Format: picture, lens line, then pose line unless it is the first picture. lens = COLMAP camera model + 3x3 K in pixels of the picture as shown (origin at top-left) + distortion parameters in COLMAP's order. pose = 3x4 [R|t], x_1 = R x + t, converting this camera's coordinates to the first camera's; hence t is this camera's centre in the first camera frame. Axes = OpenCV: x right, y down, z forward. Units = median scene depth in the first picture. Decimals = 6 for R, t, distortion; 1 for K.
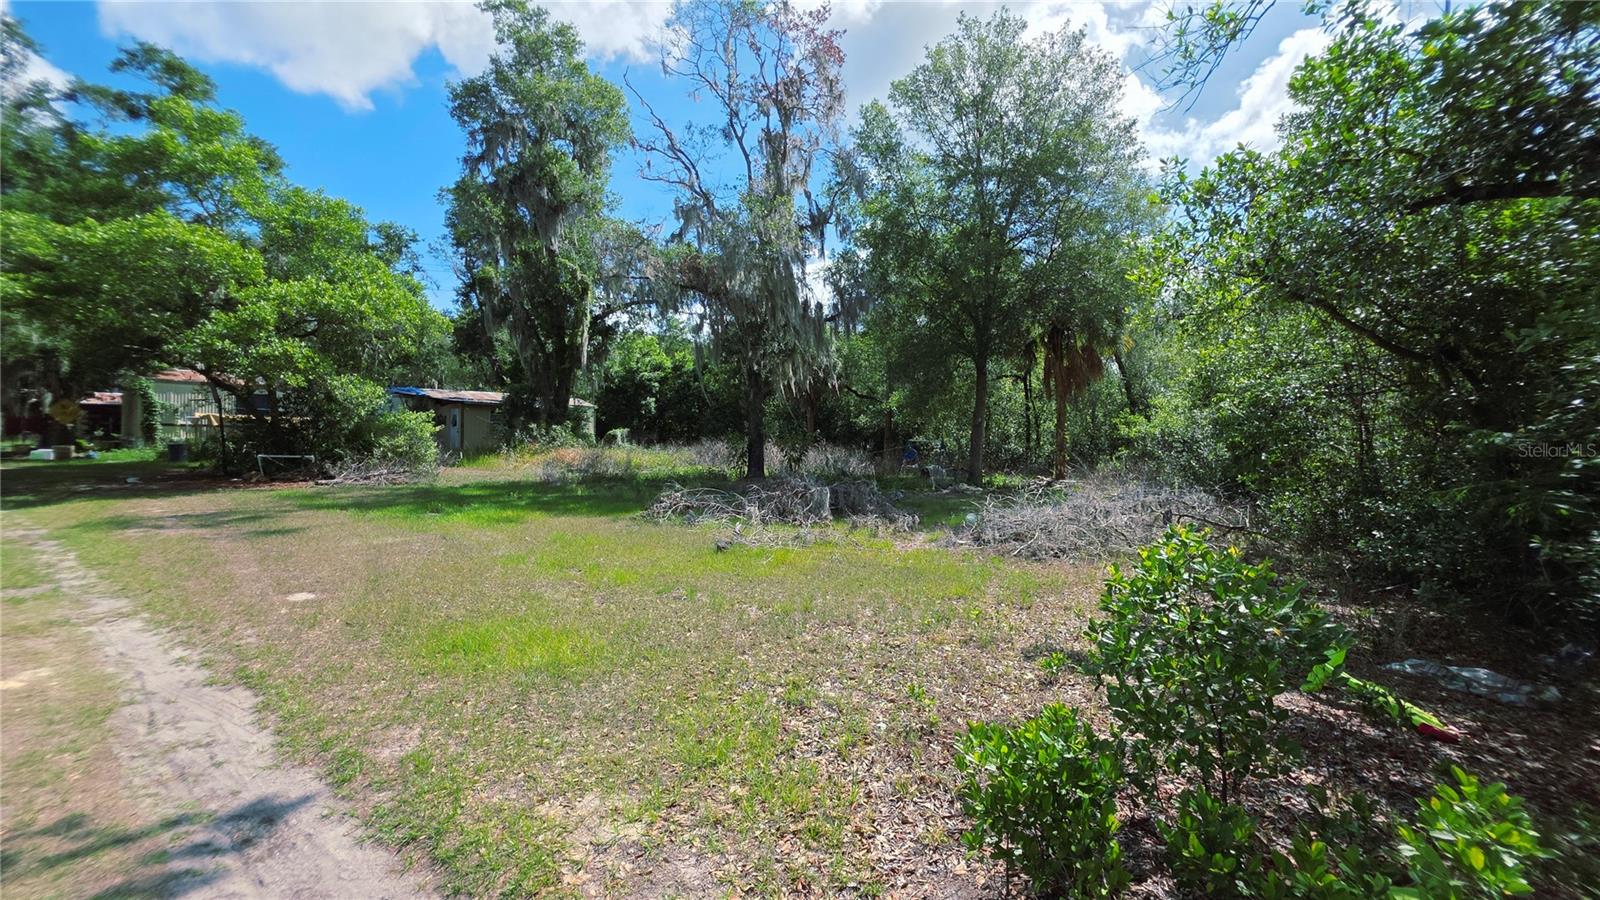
lens RADIAL K [[627.0, 0, 799.7], [0, 627.0, 451.3], [0, 0, 1]] dist [0.003492, -0.000340]
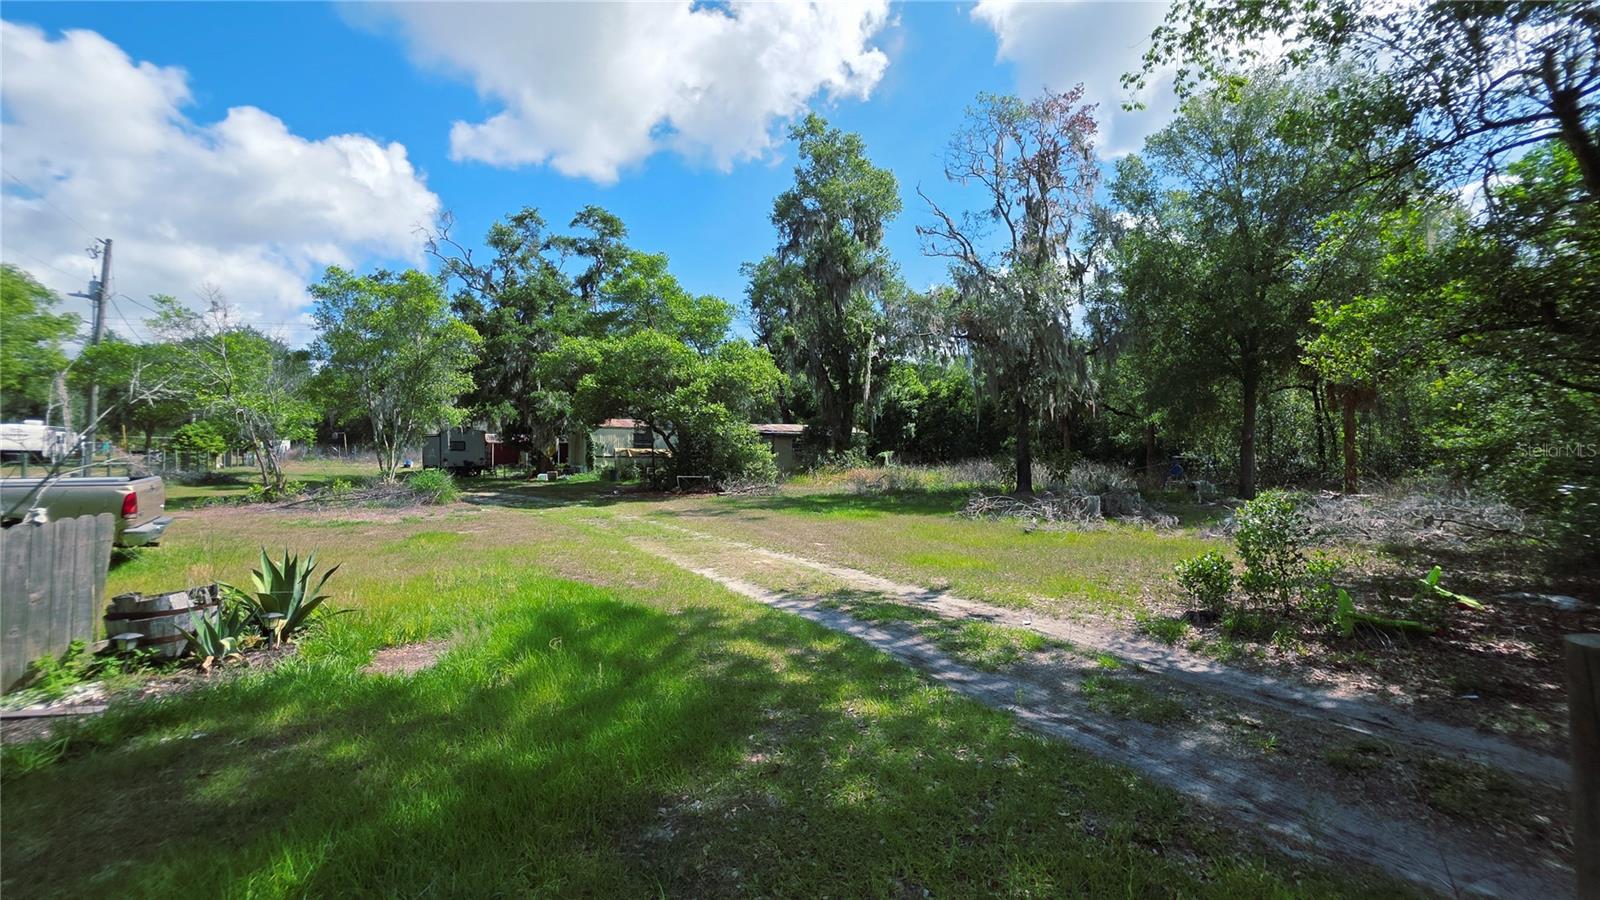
lens RADIAL K [[627.0, 0, 801.4], [0, 627.0, 453.6], [0, 0, 1]] dist [0.003492, -0.000340]
pose [[0.932205, -0.022438, -0.361235, -0.029744], [0.012764, 0.999494, -0.029145, -0.000262], [0.361706, 0.022558, 0.932019, -0.229693]]
